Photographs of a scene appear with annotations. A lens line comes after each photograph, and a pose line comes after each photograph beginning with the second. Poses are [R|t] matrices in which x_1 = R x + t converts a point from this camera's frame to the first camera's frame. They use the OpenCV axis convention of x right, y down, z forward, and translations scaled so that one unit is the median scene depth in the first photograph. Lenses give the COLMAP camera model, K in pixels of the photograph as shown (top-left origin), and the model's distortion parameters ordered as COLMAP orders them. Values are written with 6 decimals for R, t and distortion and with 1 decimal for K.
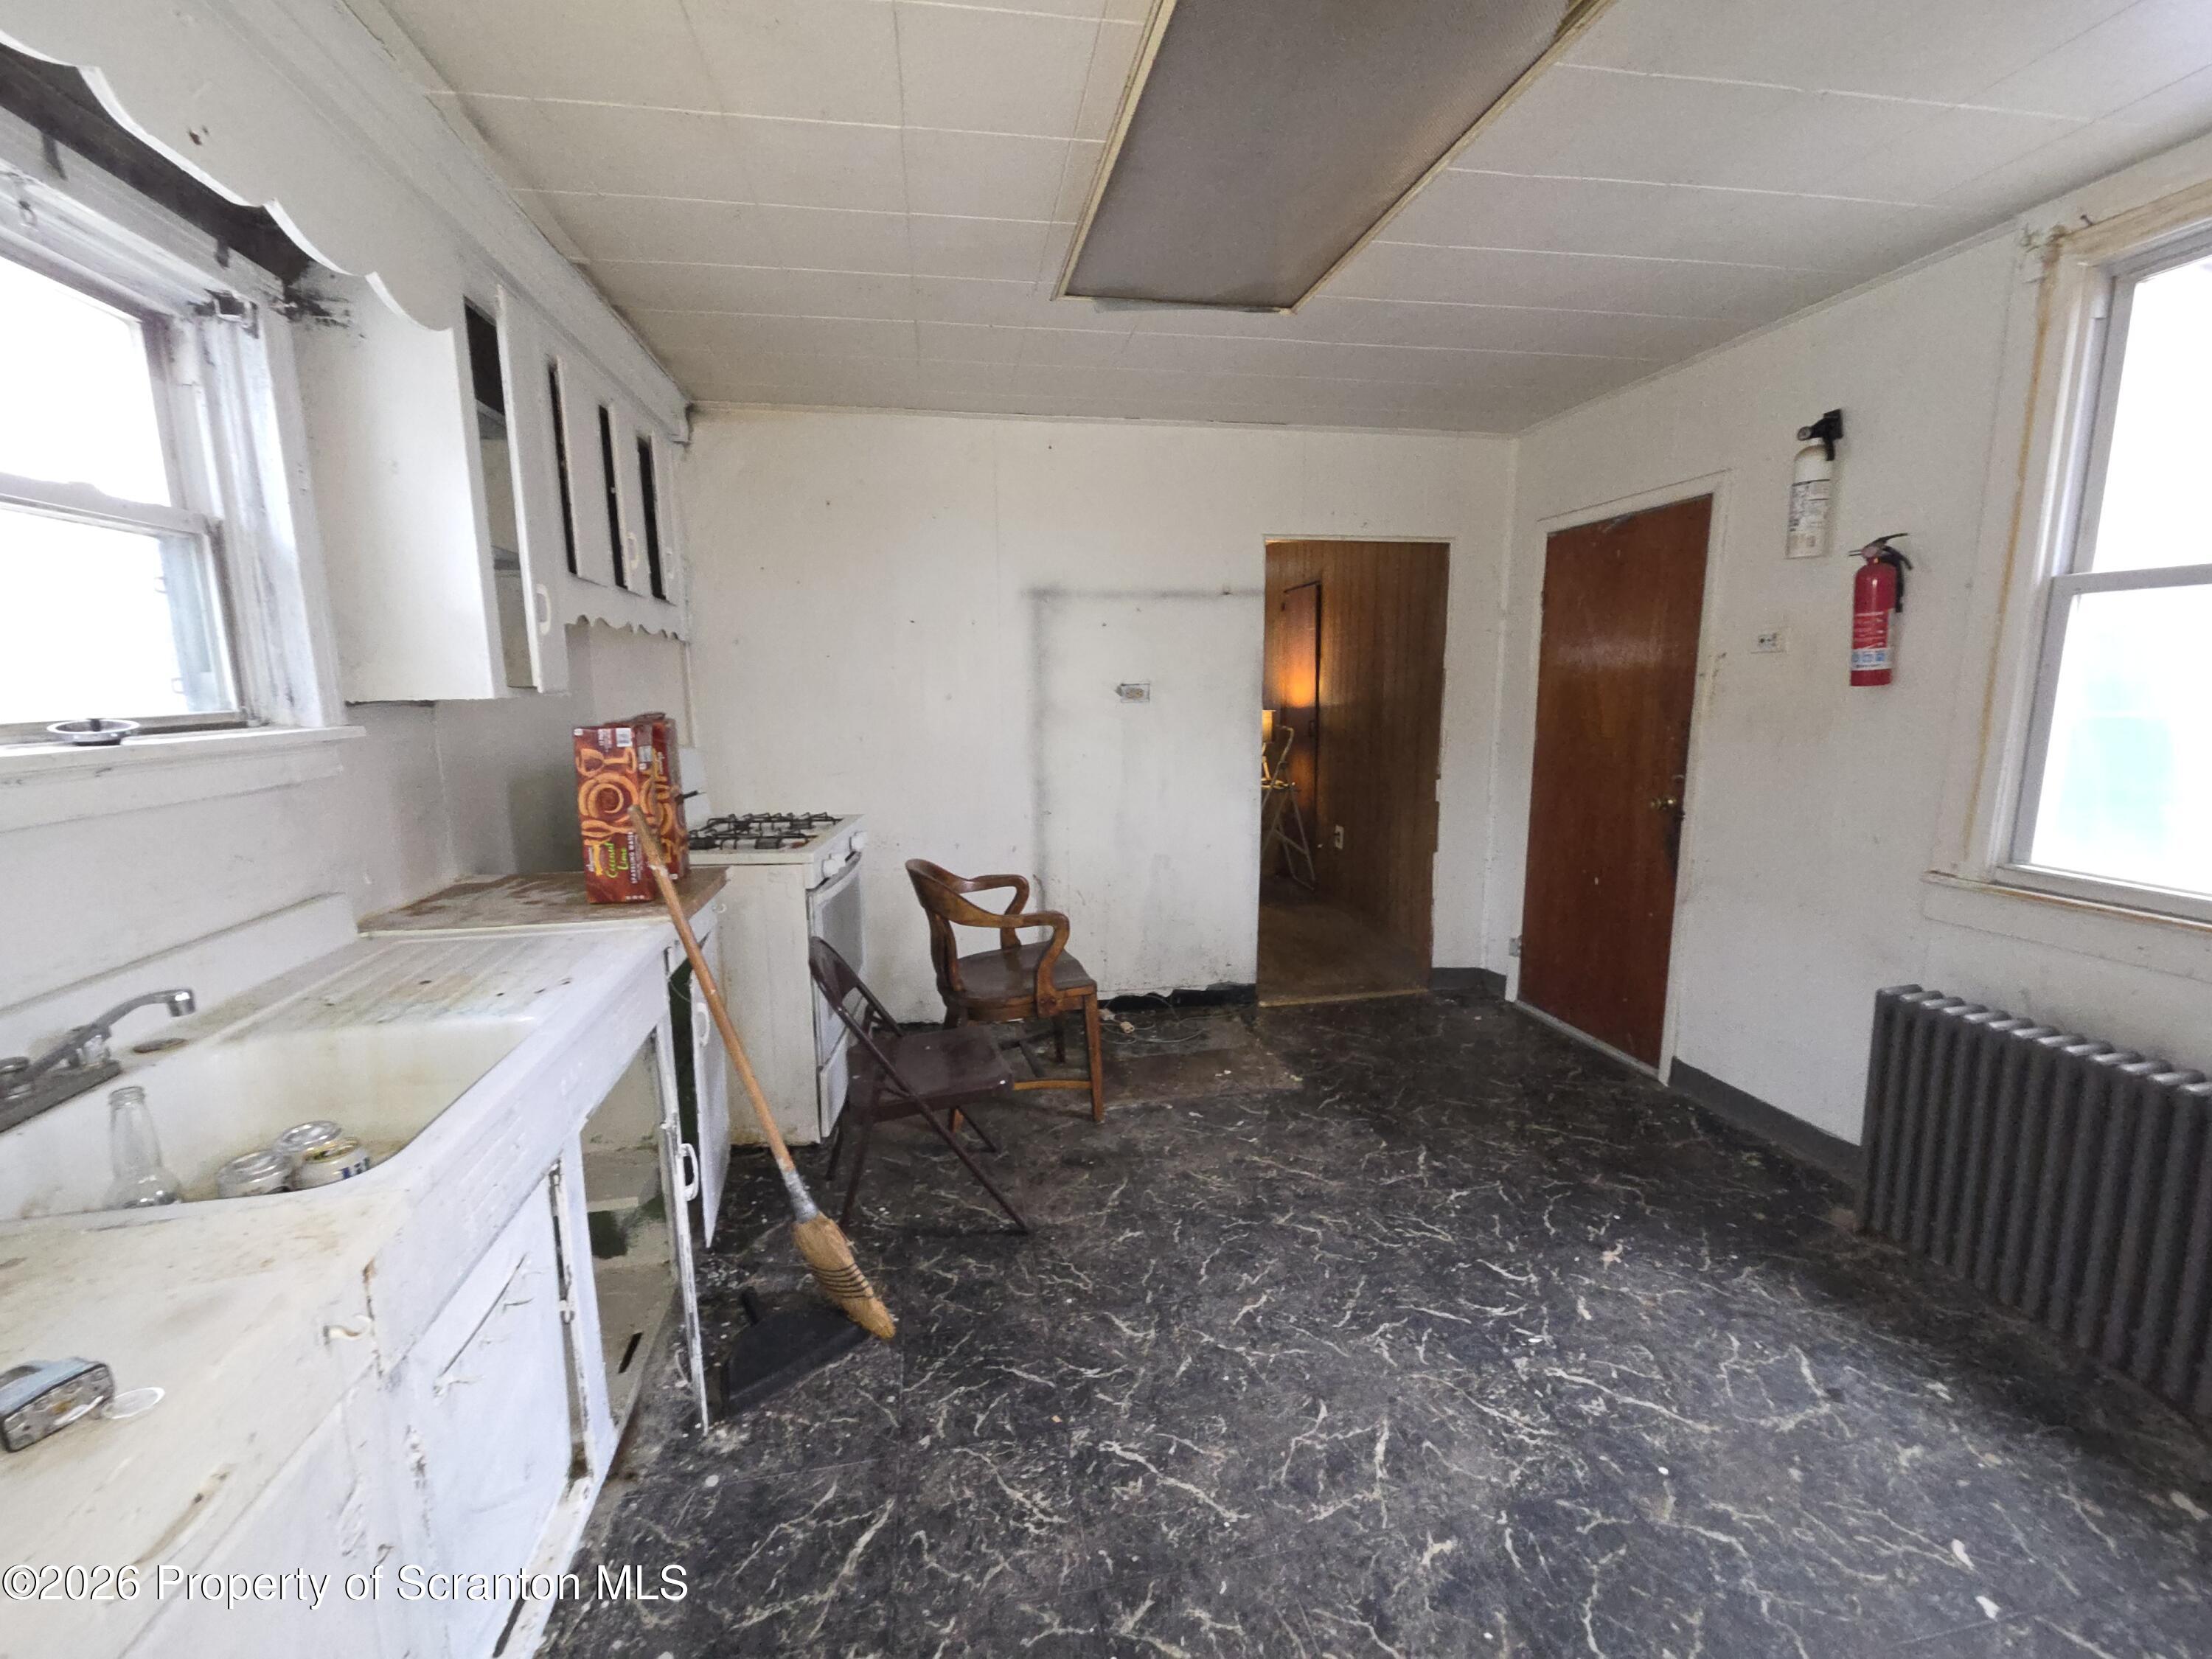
lens RADIAL K [[917.9, 0, 1098.0], [0, 917.9, 819.4], [0, 0, 1]] dist [0.002959, 0.000233]
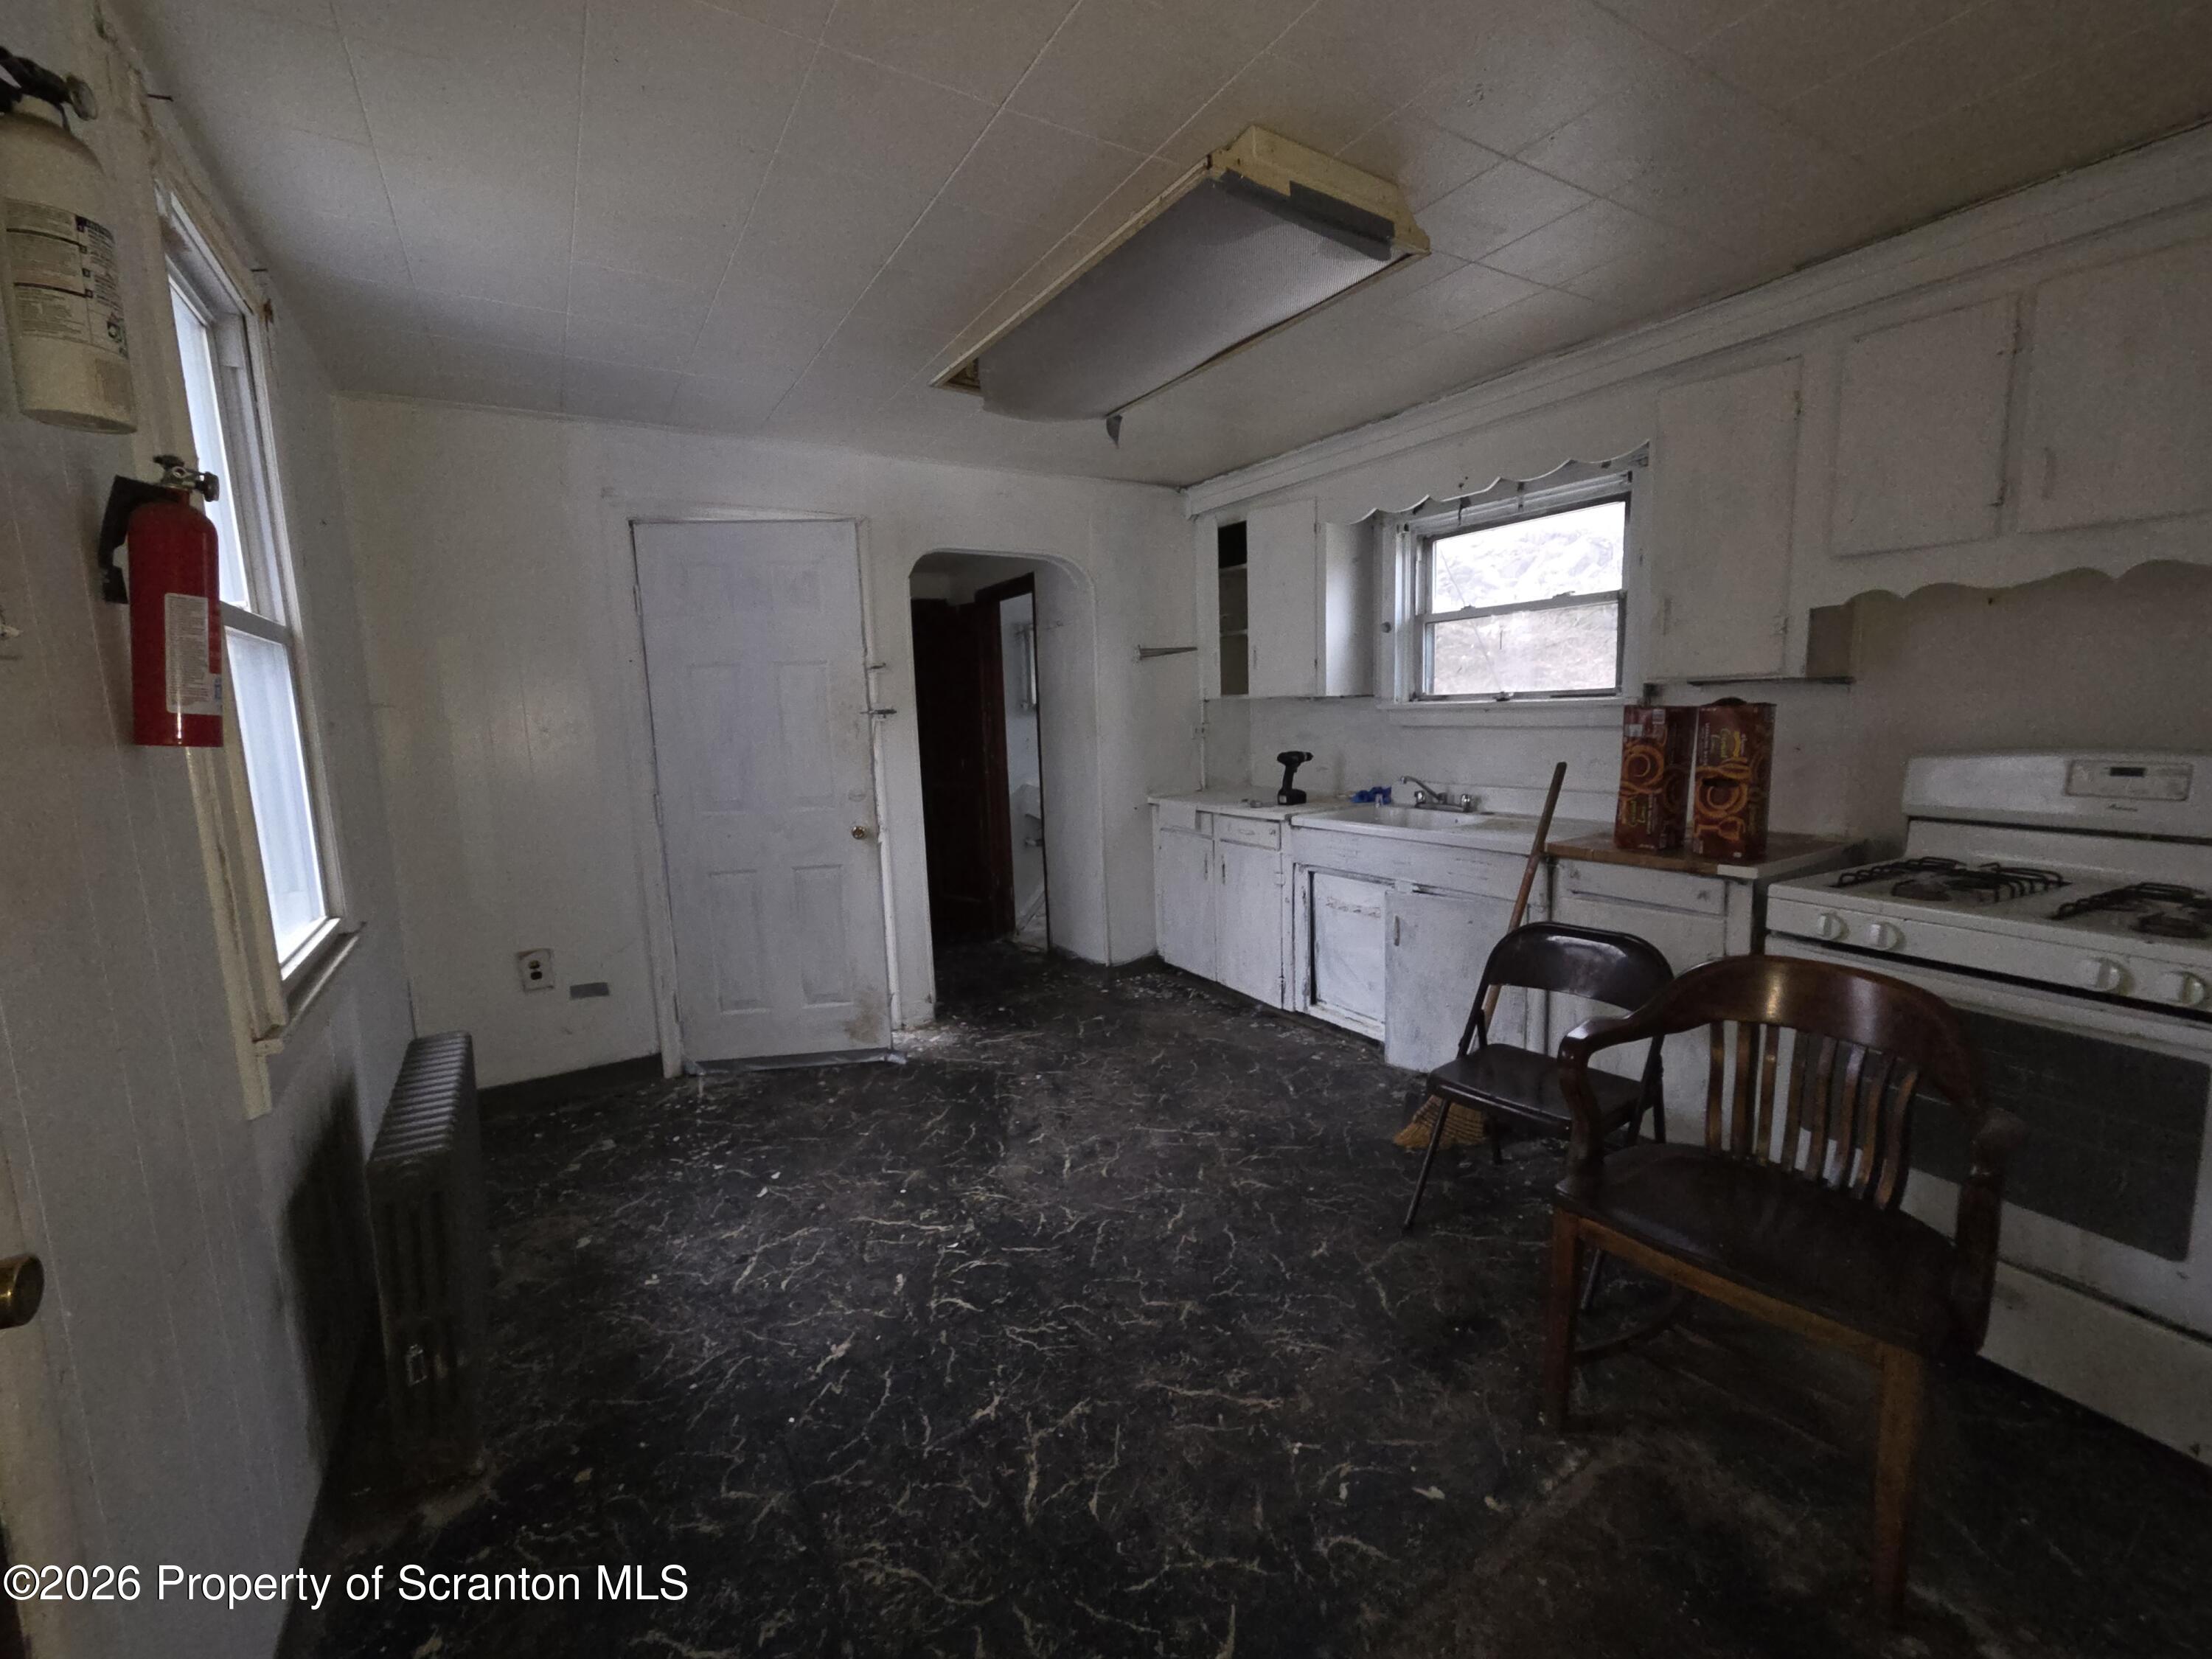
lens RADIAL K [[917.9, 0, 1099.7], [0, 917.9, 831.7], [0, 0, 1]] dist [0.002959, 0.000233]
pose [[-0.928348, 0.095970, -0.359111, 0.633435], [-0.009465, 0.959679, 0.280937, -0.282370], [0.371593, 0.264206, -0.890008, 1.874546]]
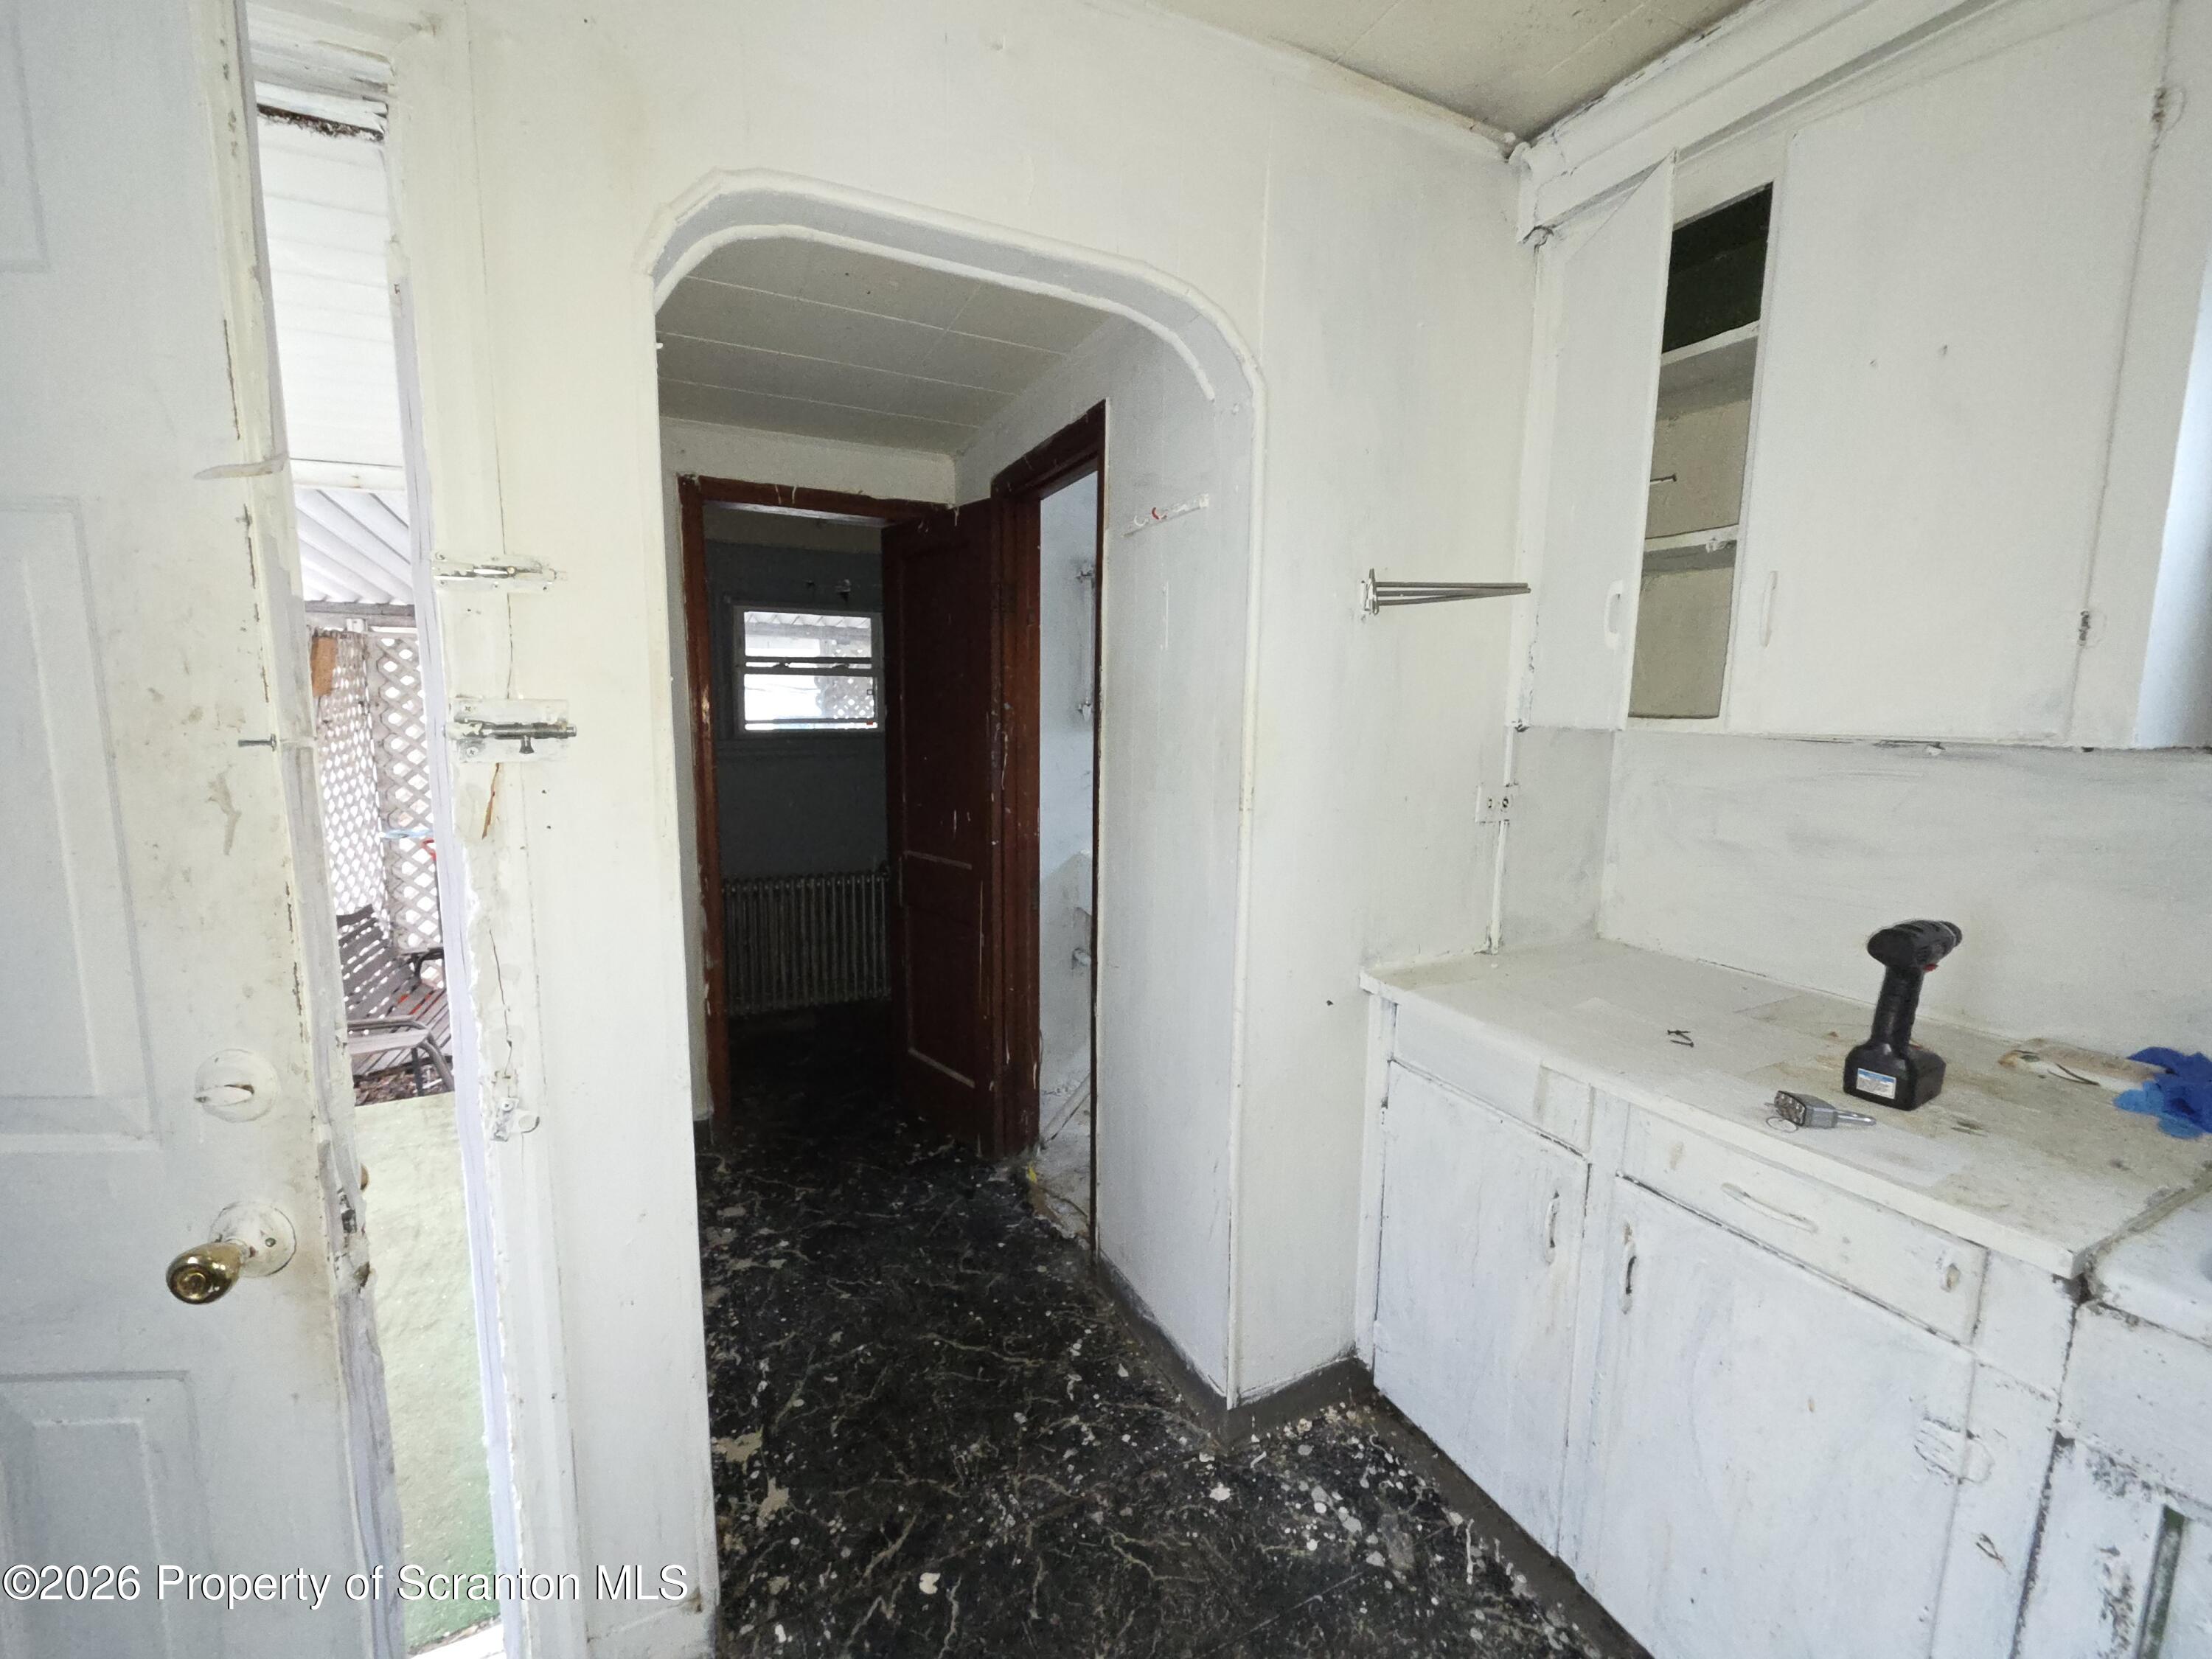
lens RADIAL K [[917.9, 0, 1110.8], [0, 917.9, 824.0], [0, 0, 1]] dist [0.002959, 0.000233]
pose [[-0.958332, 0.039606, -0.282897, 0.281567], [-0.044109, 0.957946, 0.283539, -0.143415], [0.282230, 0.284203, -0.916283, 0.882697]]
